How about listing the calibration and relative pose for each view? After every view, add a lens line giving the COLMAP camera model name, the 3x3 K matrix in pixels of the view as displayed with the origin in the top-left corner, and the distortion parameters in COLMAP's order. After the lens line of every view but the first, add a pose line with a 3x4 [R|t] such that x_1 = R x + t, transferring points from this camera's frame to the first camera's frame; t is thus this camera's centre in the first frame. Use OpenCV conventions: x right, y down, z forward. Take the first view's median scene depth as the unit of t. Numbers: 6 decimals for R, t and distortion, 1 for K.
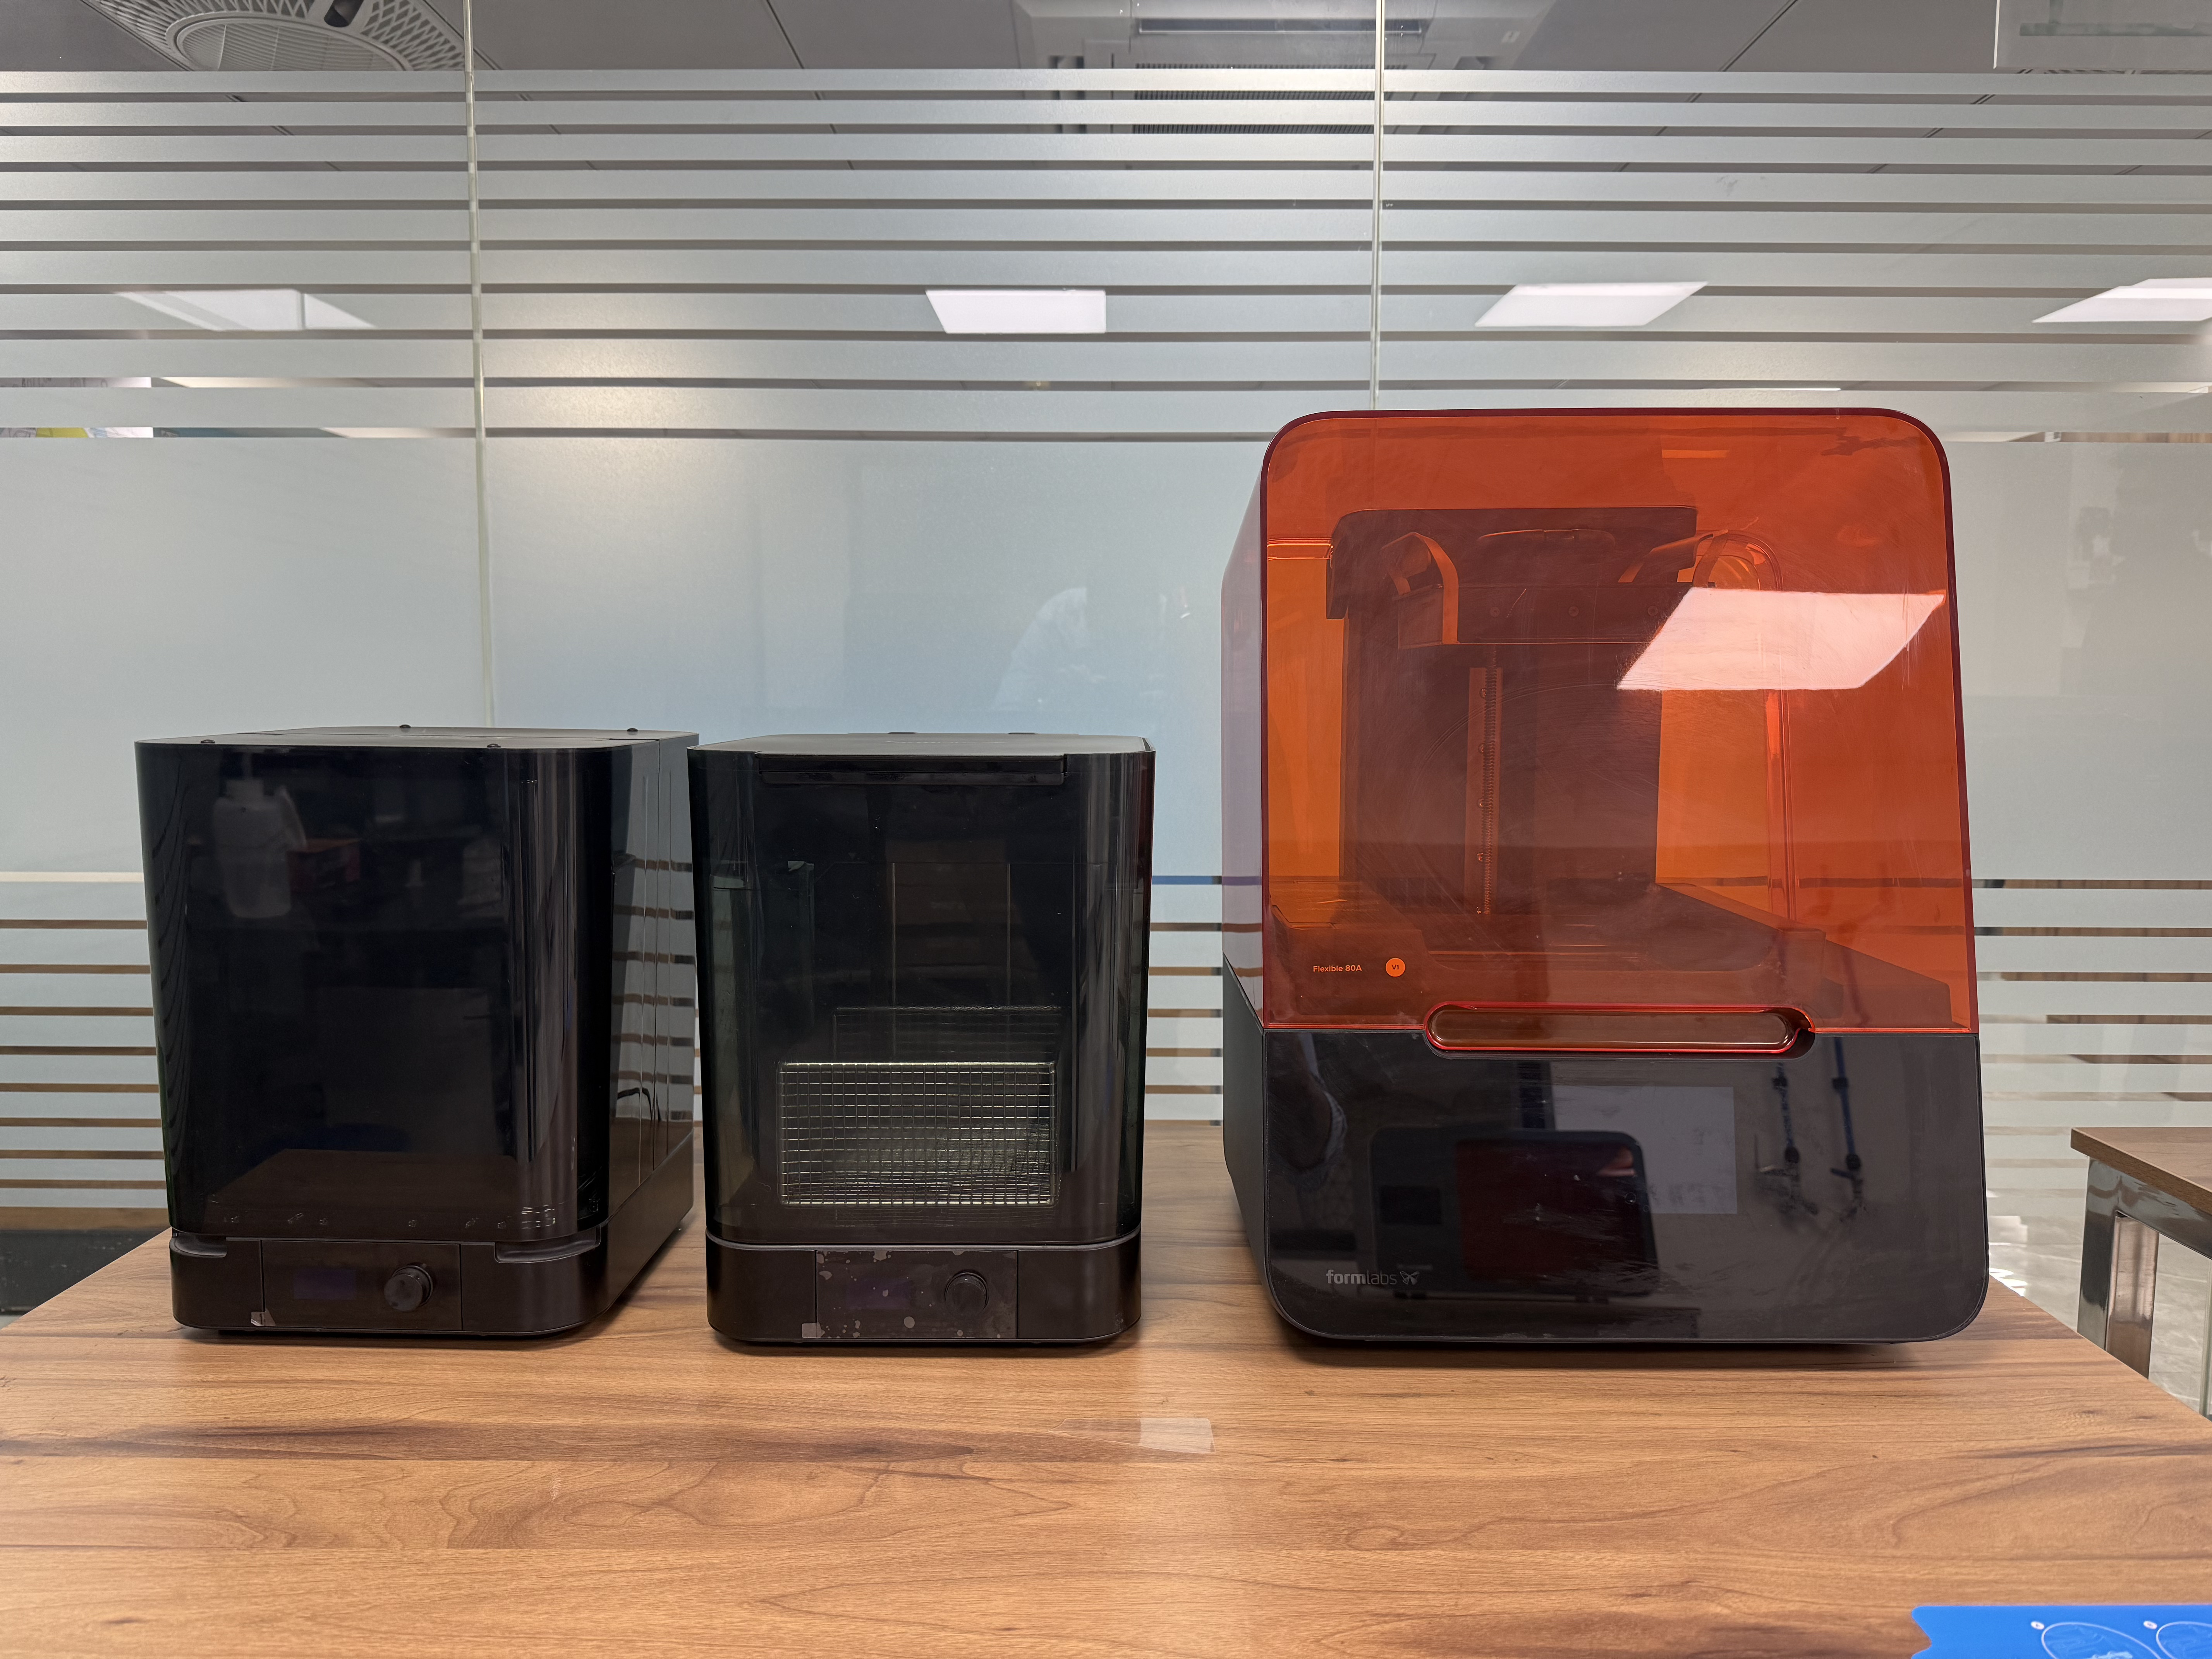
lens RADIAL K [[1565.6, 0, 1108.1], [0, 1565.6, 827.4], [0, 0, 1]] dist [-0.005240, -0.017229]
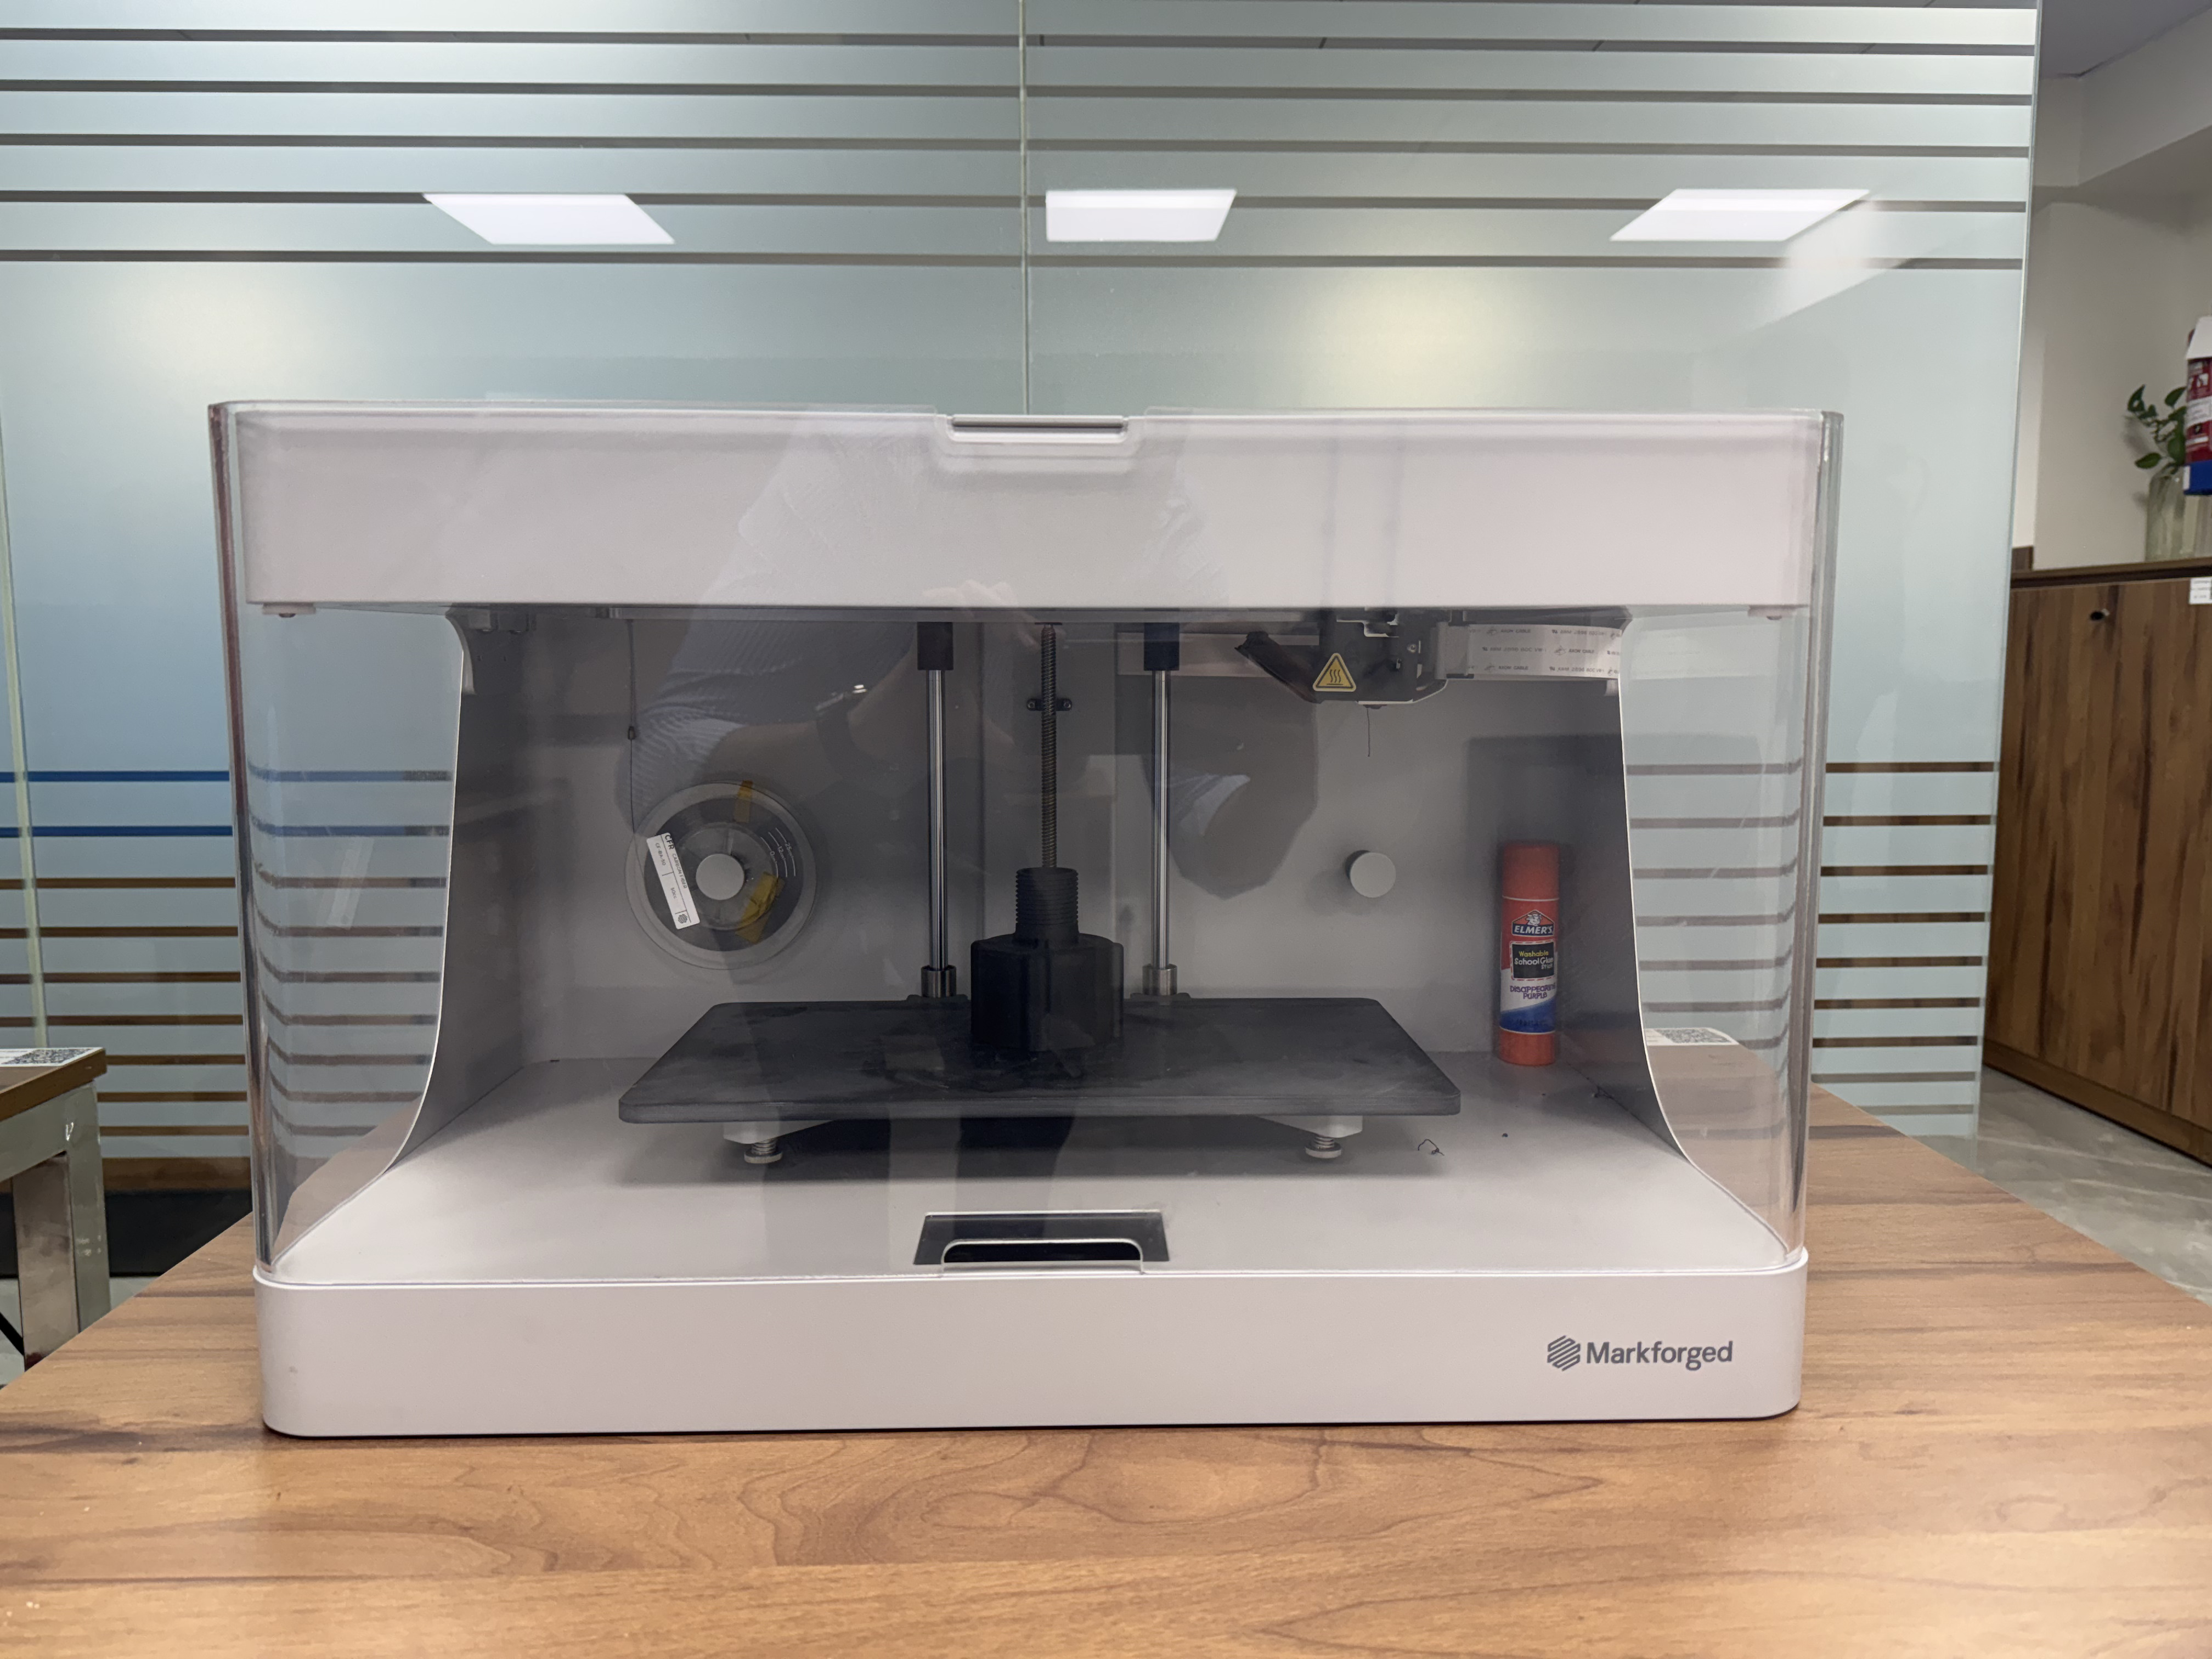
lens RADIAL K [[1565.6, 0, 1104.4], [0, 1565.6, 828.1], [0, 0, 1]] dist [-0.005240, -0.017229]
pose [[0.999653, -0.013373, 0.022684, -0.281566], [0.012962, 0.999751, 0.018153, 0.114246], [-0.022921, -0.017853, 0.999578, 0.287591]]
